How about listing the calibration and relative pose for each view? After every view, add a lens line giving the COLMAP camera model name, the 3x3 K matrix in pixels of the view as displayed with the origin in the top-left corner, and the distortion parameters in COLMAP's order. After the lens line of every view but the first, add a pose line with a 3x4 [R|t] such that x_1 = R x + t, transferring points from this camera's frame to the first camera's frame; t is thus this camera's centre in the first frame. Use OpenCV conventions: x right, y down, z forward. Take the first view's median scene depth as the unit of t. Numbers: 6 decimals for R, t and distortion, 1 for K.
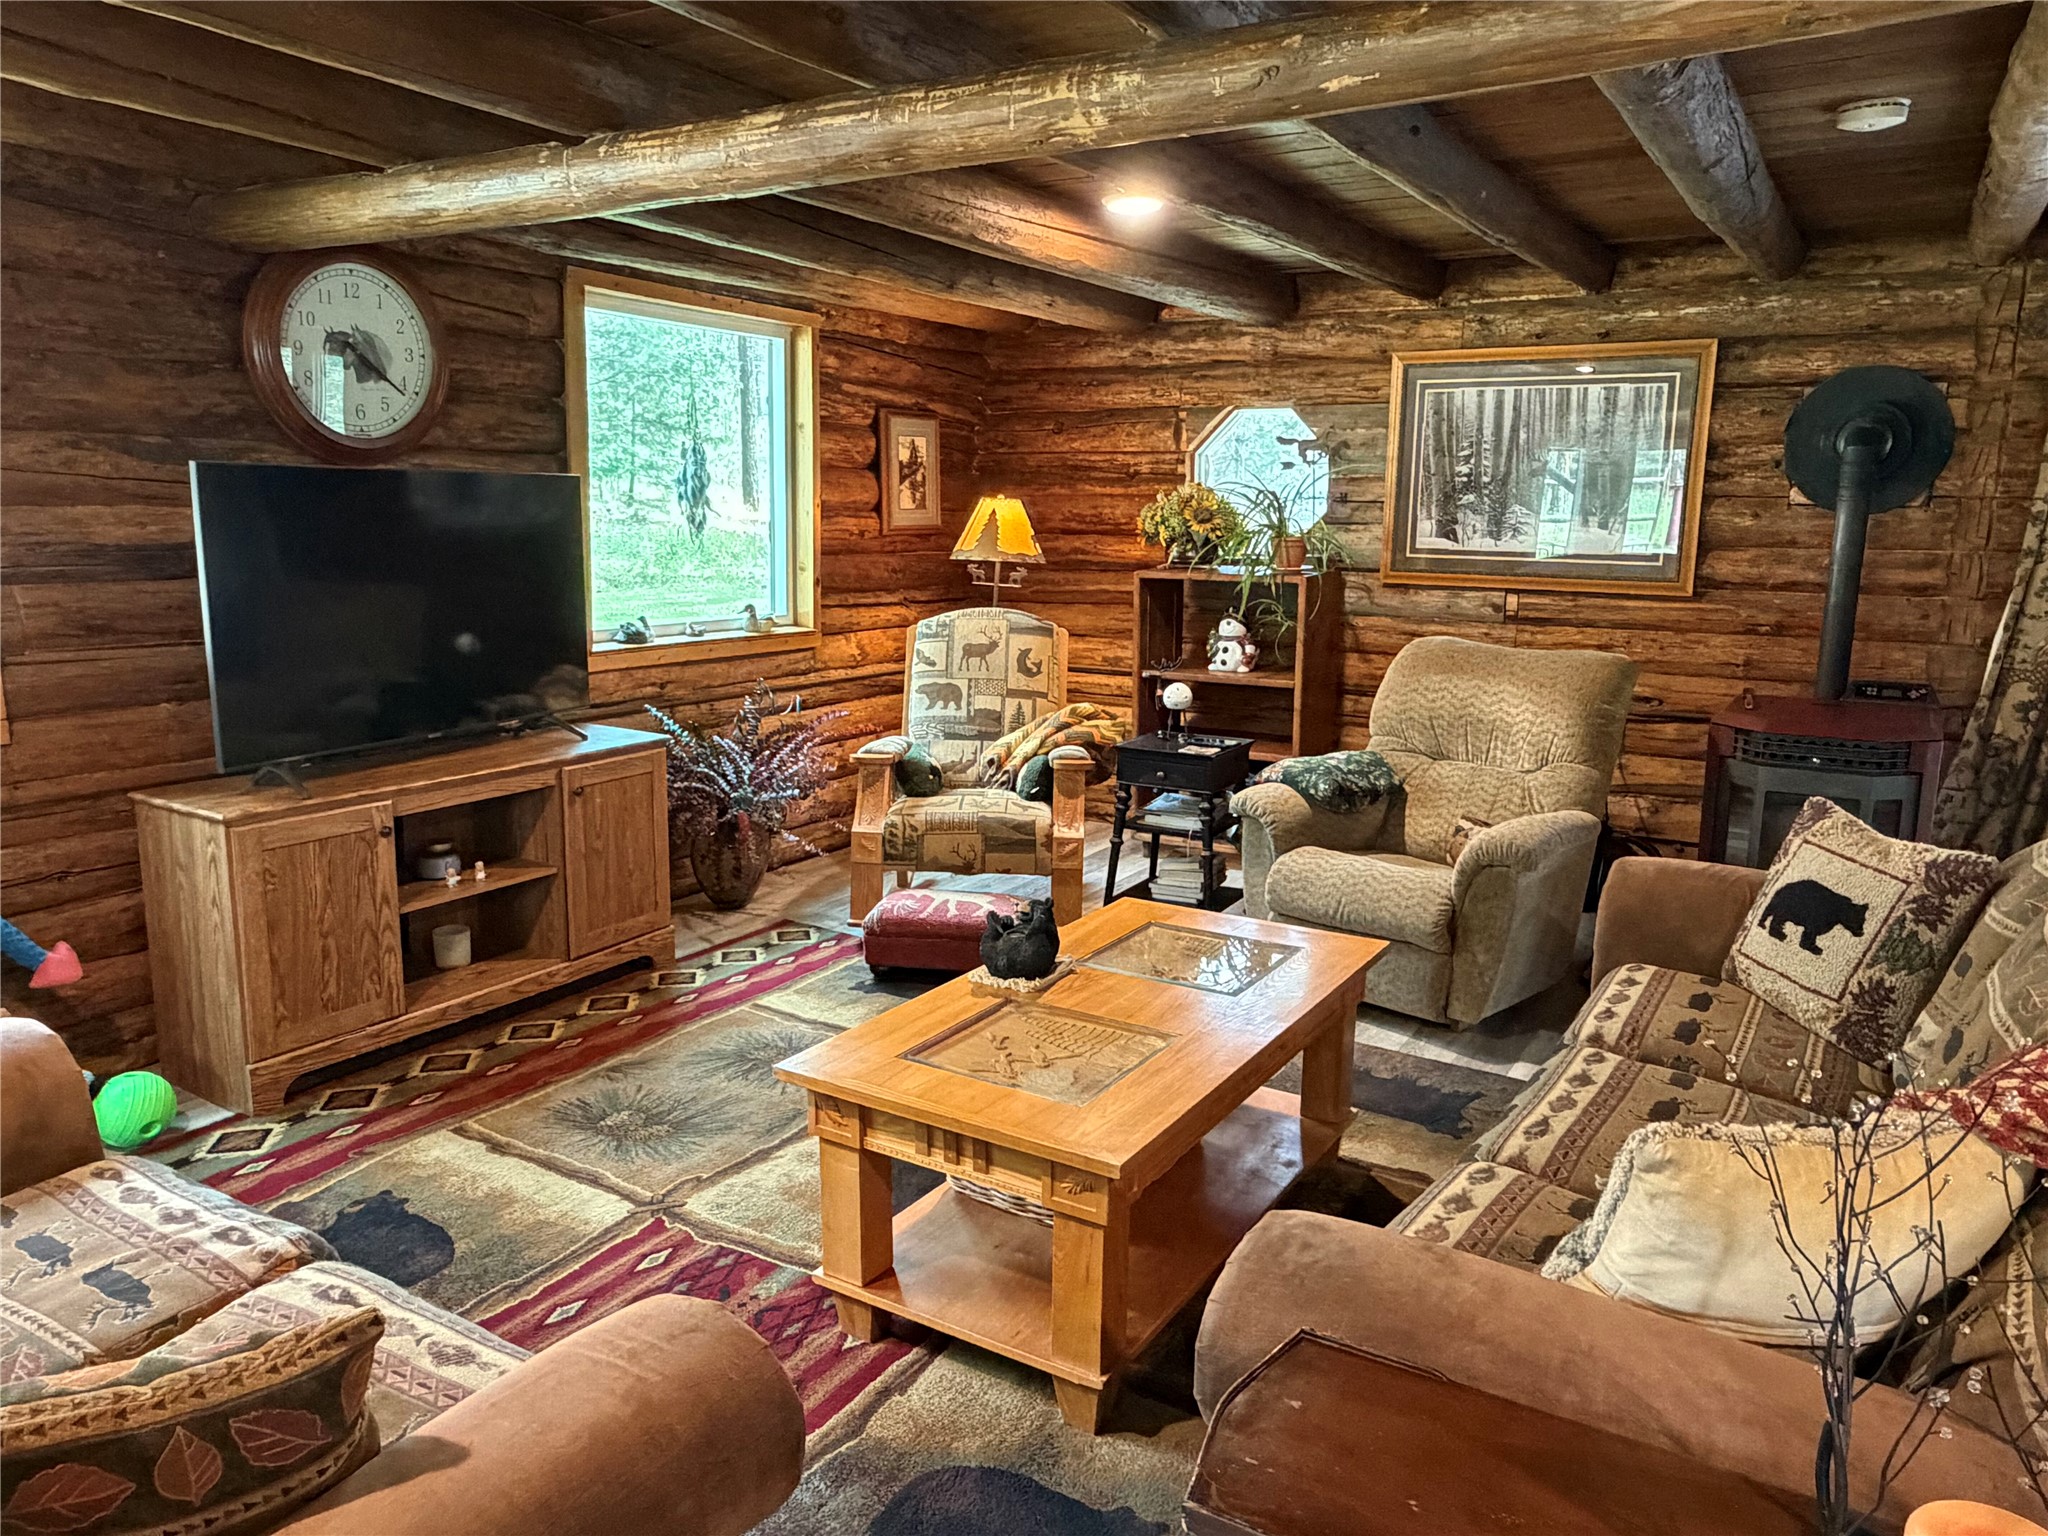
lens RADIAL K [[1407.7, 0, 1023.8], [0, 1407.7, 765.9], [0, 0, 1]] dist [-0.001732, 0.004521]
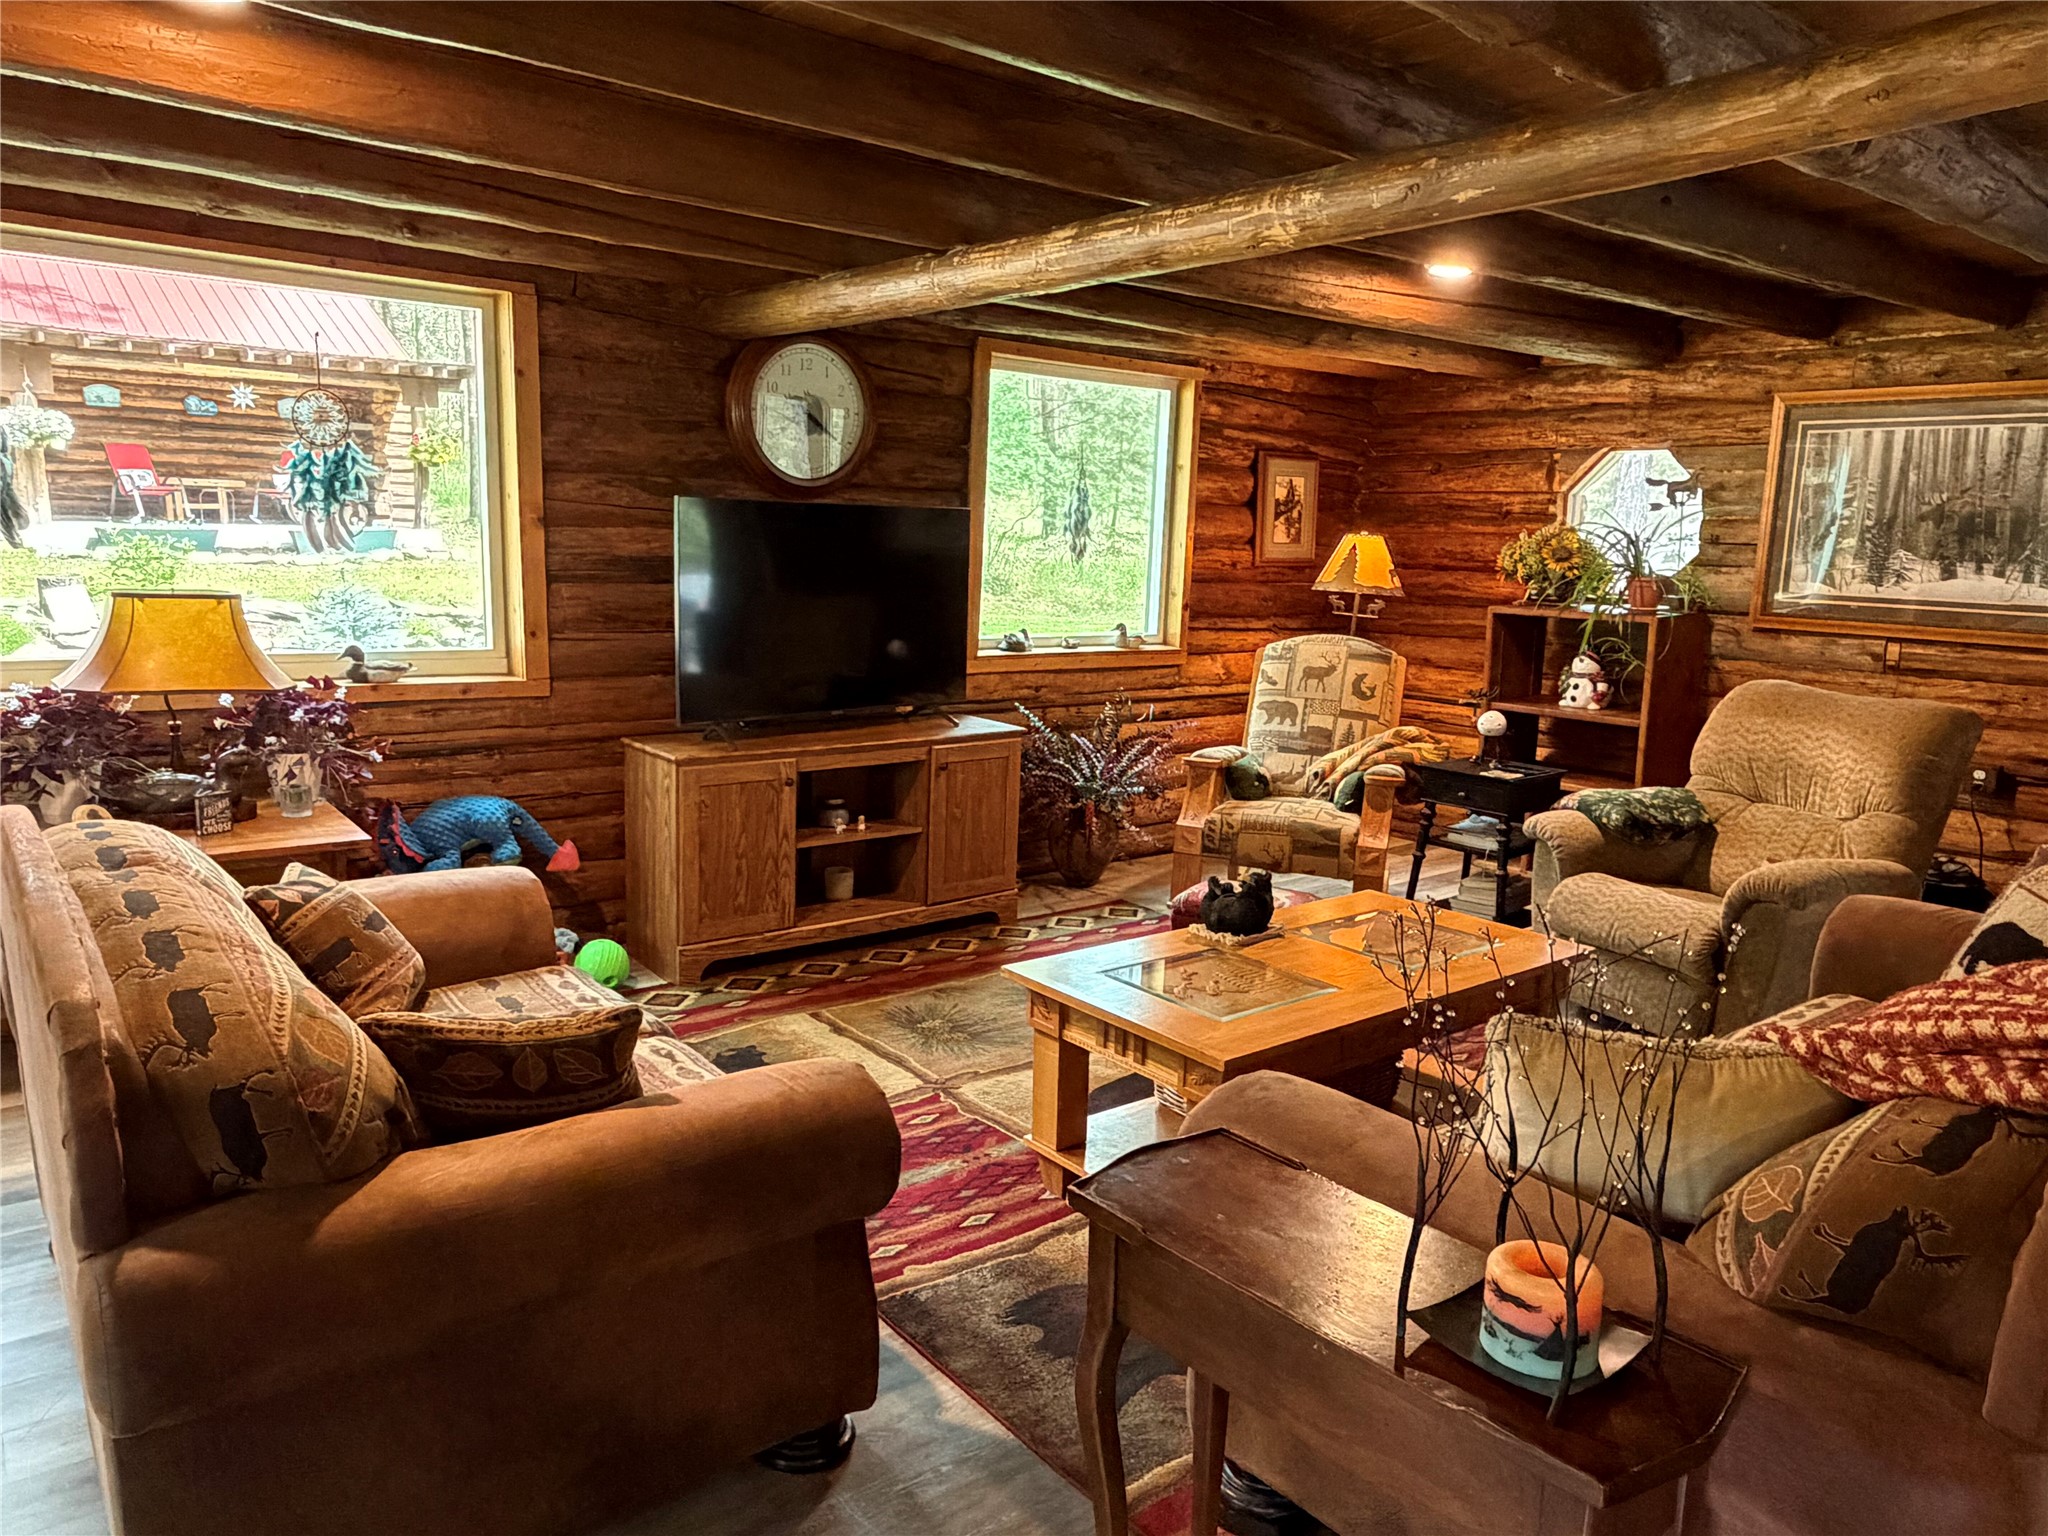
lens RADIAL K [[1407.7, 0, 1012.5], [0, 1407.7, 768.6], [0, 0, 1]] dist [-0.001732, 0.004521]
pose [[0.939776, 0.072120, -0.334094, 0.138687], [-0.079664, 0.996782, -0.008915, 0.024151], [0.332376, 0.034993, 0.942497, -0.121749]]
